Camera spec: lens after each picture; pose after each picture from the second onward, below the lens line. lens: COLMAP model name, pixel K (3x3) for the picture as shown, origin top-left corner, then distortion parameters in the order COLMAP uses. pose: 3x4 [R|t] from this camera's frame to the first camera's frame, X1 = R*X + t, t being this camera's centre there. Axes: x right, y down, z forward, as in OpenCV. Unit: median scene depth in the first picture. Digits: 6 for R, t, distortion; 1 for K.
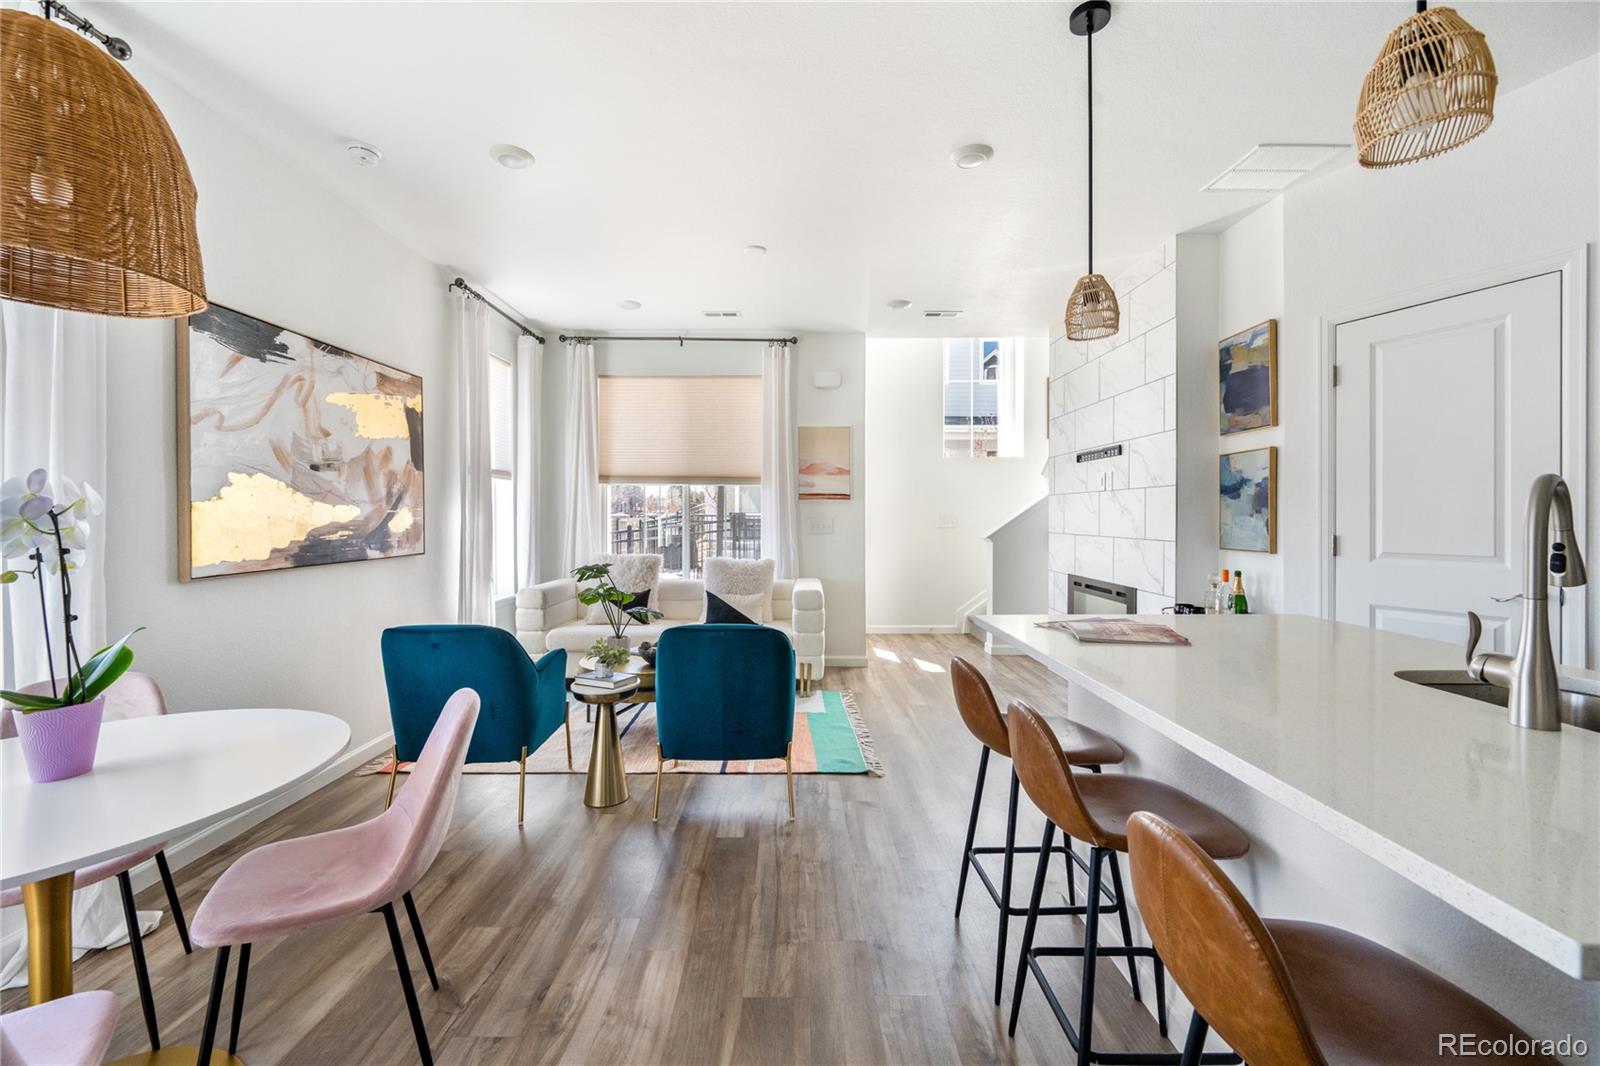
lens RADIAL K [[670.1, 0, 801.6], [0, 670.1, 519.8], [0, 0, 1]] dist [0.003700, -0.000392]
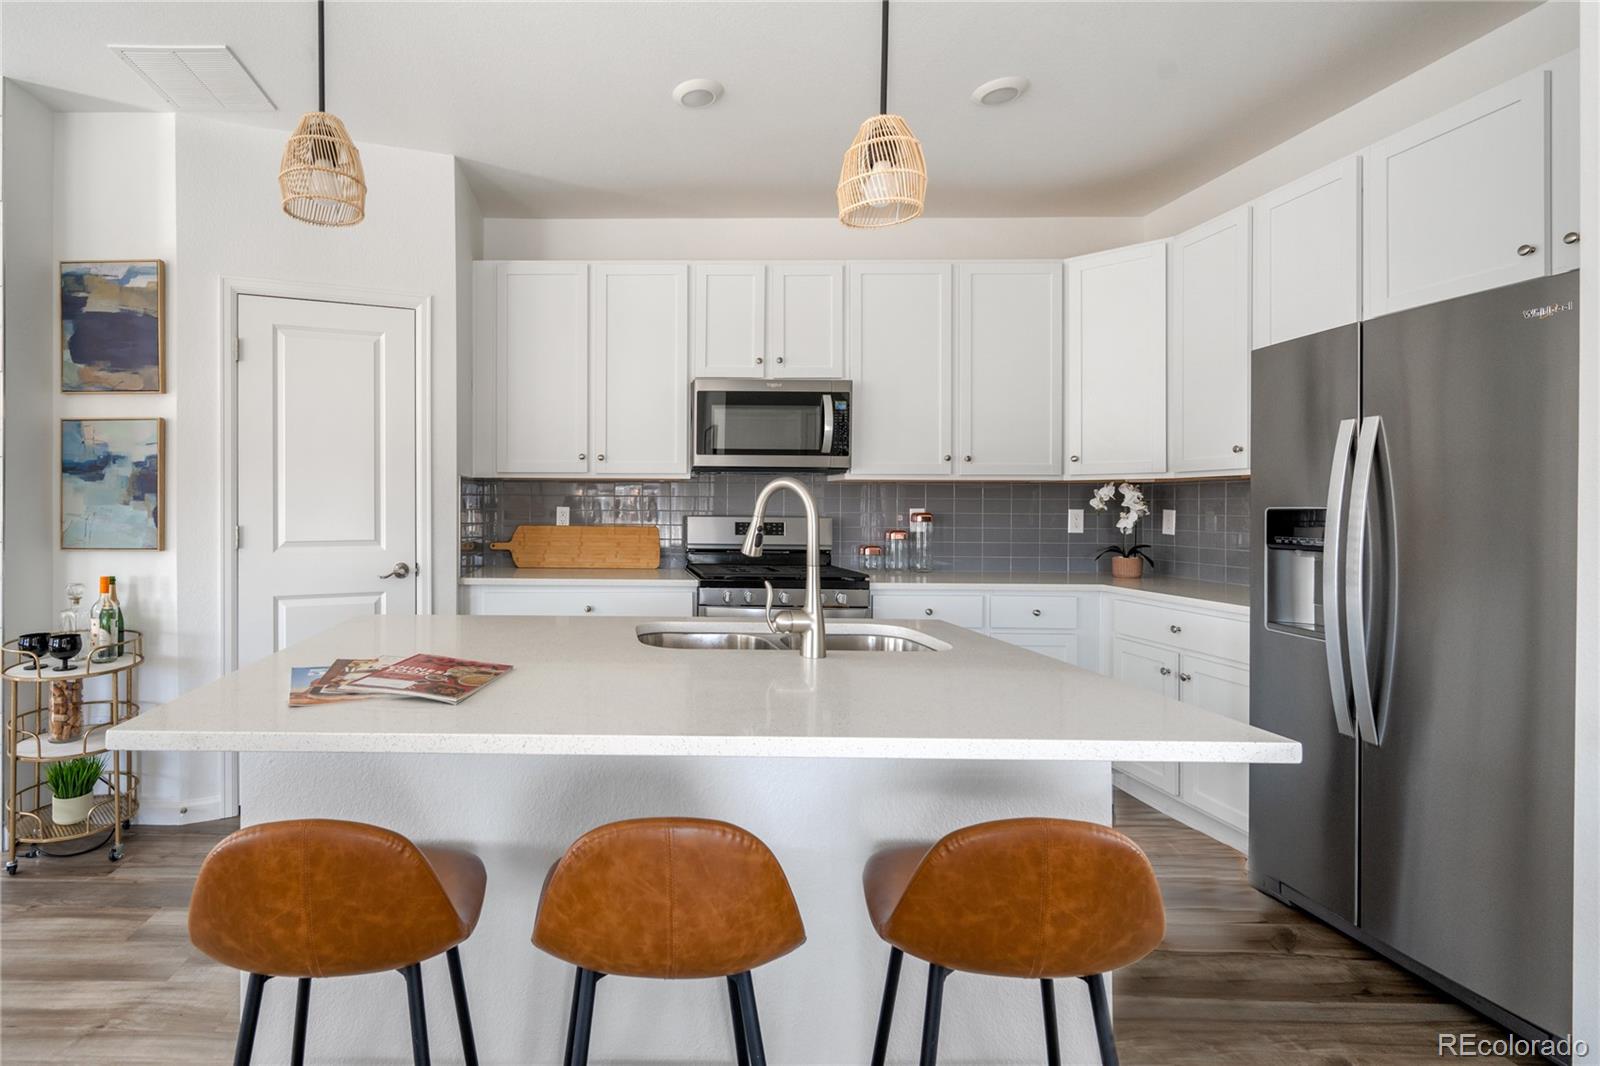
lens RADIAL K [[670.1, 0, 750.5], [0, 670.1, 503.7], [0, 0, 1]] dist [0.003700, -0.000392]
pose [[0.033374, 0.002465, 0.999440, -0.082119], [0.001107, 0.999996, -0.002503, -0.003103], [-0.999442, 0.001190, 0.033371, 0.262025]]
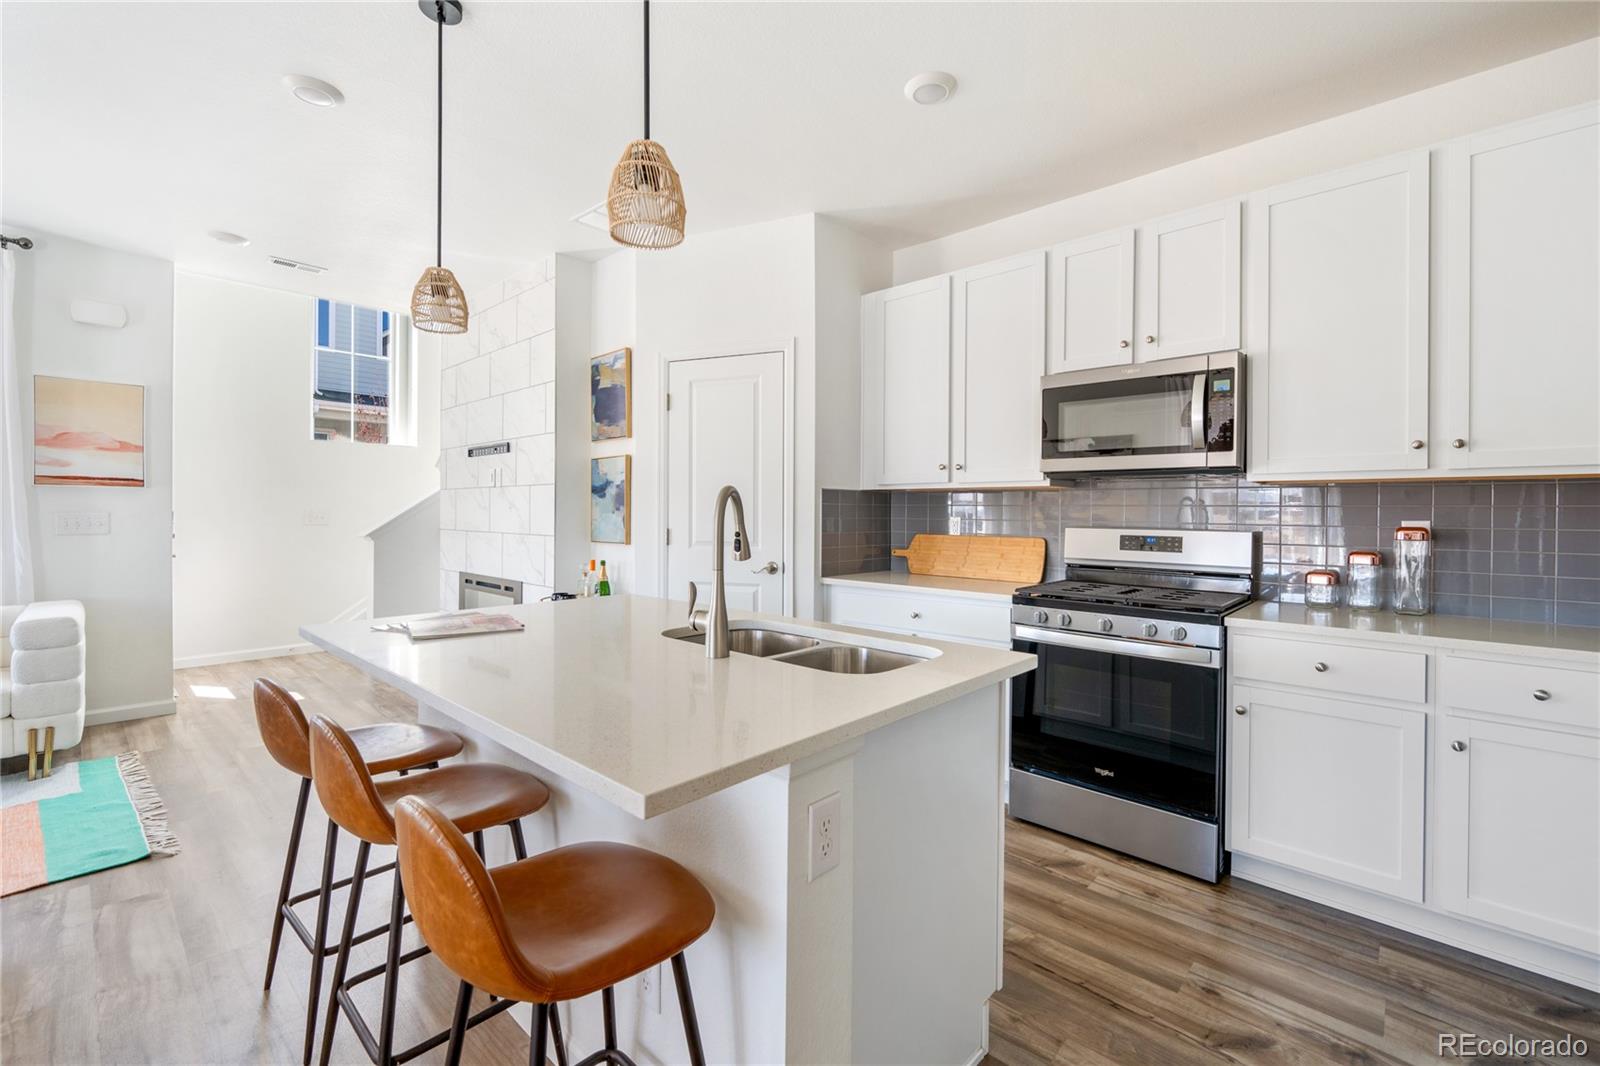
lens RADIAL K [[670.1, 0, 820.9], [0, 670.1, 515.1], [0, 0, 1]] dist [0.003700, -0.000392]
pose [[0.673613, 0.003551, 0.739075, 0.053554], [-0.002776, 0.999994, -0.002274, 0.000088], [-0.739079, -0.000520, 0.673619, -0.054013]]
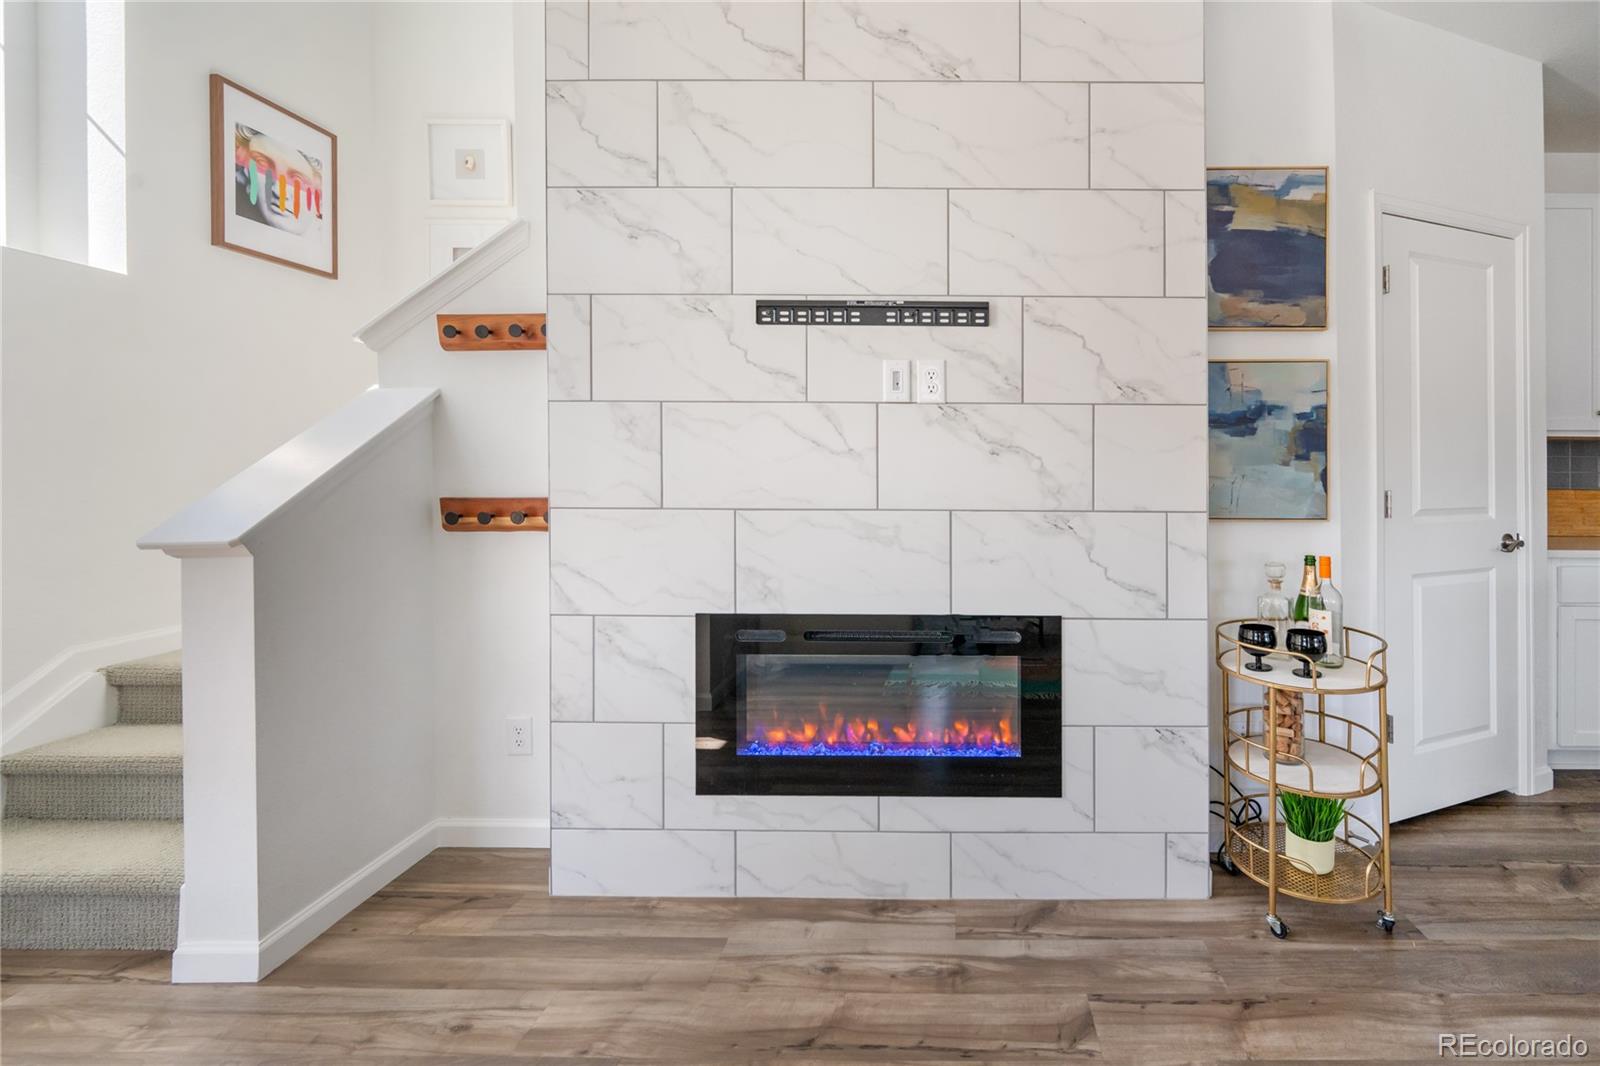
lens RADIAL K [[670.1, 0, 871.0], [0, 670.1, 449.2], [0, 0, 1]] dist [0.003700, -0.000392]
pose [[-0.015970, 0.015675, 0.999750, 0.046188], [-0.001503, 0.999876, -0.015701, -0.009583], [-0.999871, -0.001753, -0.015945, 1.441097]]
